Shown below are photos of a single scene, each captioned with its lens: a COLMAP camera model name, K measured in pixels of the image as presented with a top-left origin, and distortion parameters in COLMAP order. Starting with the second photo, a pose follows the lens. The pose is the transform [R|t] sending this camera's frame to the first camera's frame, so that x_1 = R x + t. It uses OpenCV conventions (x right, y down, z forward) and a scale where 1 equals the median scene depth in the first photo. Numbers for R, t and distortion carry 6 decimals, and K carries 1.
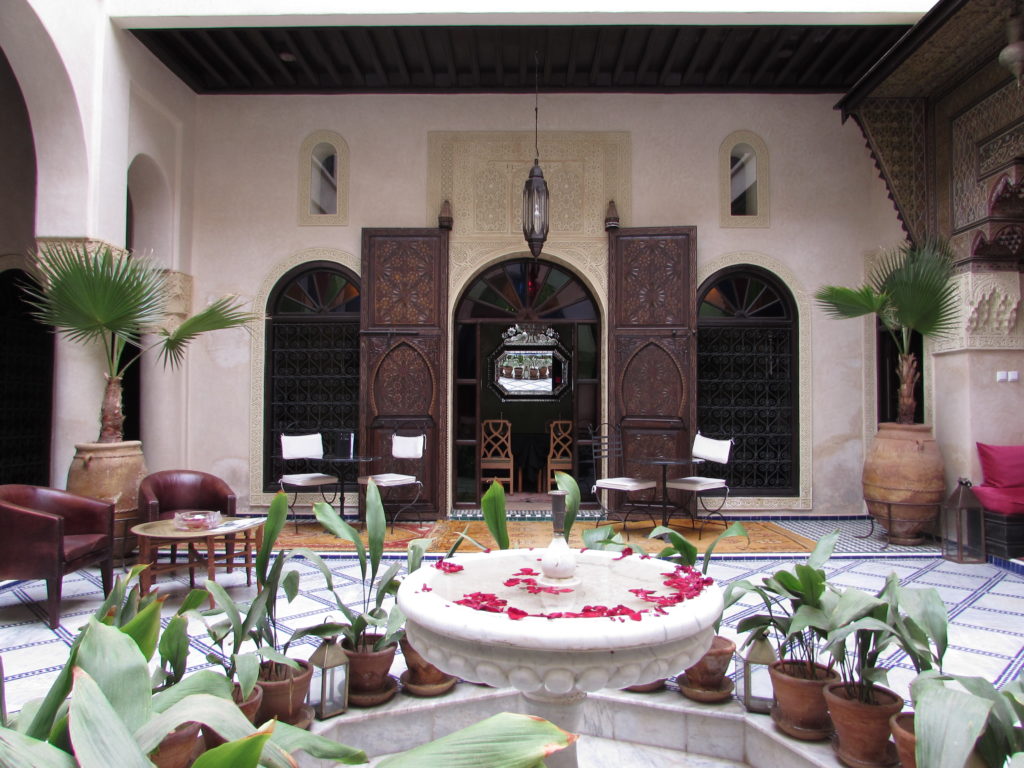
lens RADIAL K [[726.6, 0, 511.6], [0, 726.6, 386.9], [0, 0, 1]] dist [-0.036468, 0.014611]
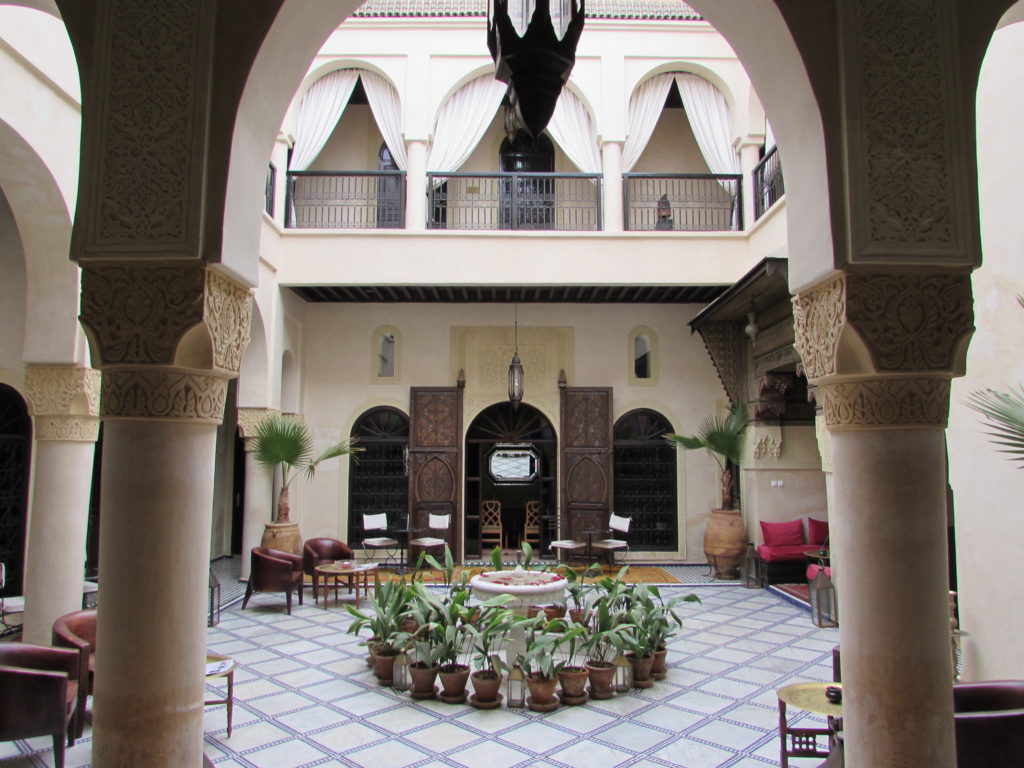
lens RADIAL K [[726.6, 0, 506.1], [0, 726.6, 385.8], [0, 0, 1]] dist [-0.036468, 0.014611]
pose [[0.999928, 0.000193, 0.011986, -0.010053], [0.000689, 0.997291, -0.073555, -0.115131], [-0.011967, 0.073558, 0.997219, -0.744862]]
